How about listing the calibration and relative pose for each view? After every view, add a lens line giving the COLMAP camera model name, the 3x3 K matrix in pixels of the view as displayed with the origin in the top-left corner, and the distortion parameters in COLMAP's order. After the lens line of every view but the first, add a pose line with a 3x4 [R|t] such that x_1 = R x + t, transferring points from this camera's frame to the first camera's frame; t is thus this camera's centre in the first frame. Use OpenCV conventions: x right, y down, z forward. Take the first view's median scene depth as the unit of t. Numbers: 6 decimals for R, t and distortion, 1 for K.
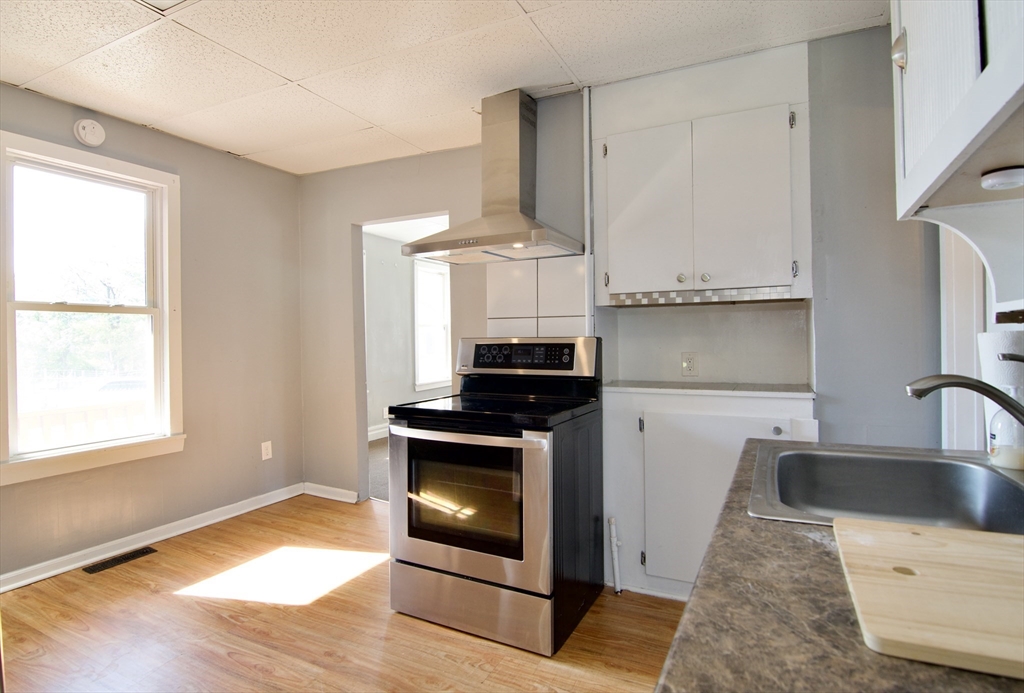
lens RADIAL K [[540.8, 0, 512.0], [0, 540.8, 346.5], [0, 0, 1]] dist [0.003581, 0.000239]
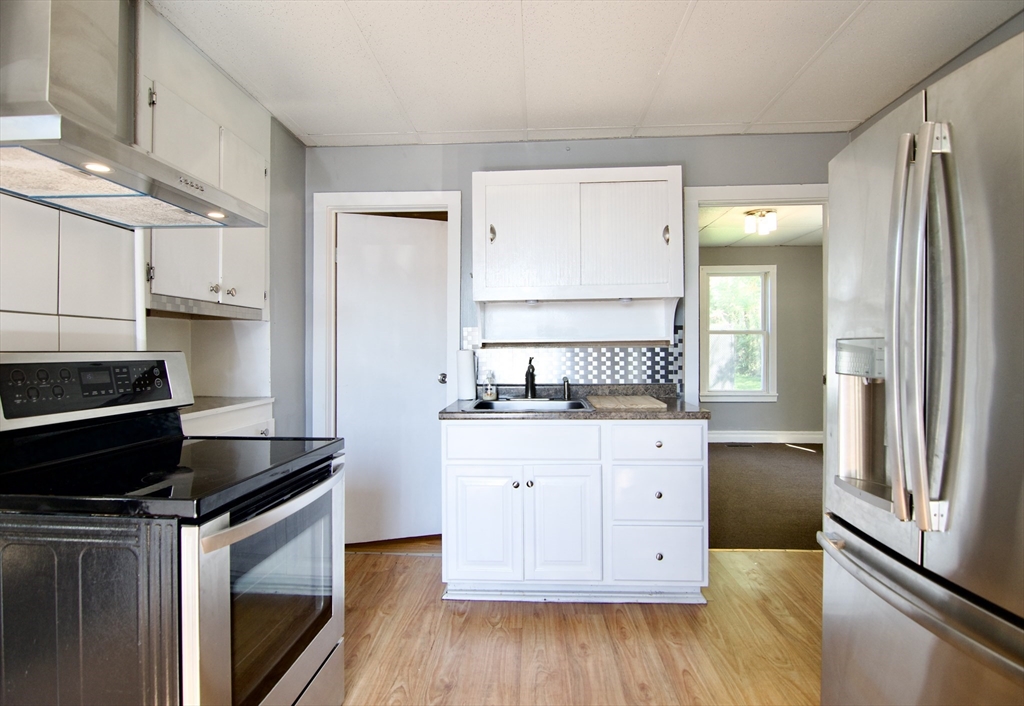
lens RADIAL K [[522.0, 0, 511.8], [0, 522.0, 347.6], [0, 0, 1]] dist [-0.023312, -0.000548]
pose [[-0.383832, 0.018303, 0.923221, -0.652812], [0.022741, 0.999688, -0.010364, -0.004576], [-0.923123, 0.017017, -0.384129, 0.824370]]
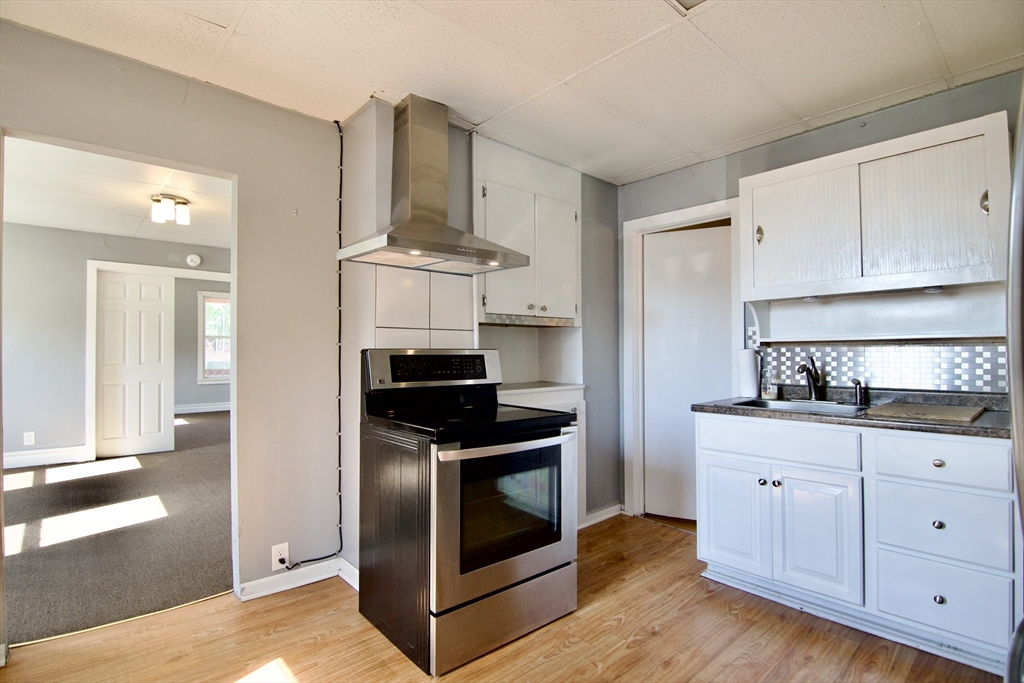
lens RADIAL K [[503.2, 0, 519.5], [0, 503.2, 340.9], [0, 0, 1]] dist [-0.003760, -0.017744]
pose [[0.376648, 0.026996, 0.925963, -0.807707], [0.010496, 0.999387, -0.033406, 0.000901], [-0.926297, 0.022301, 0.376134, 0.524767]]
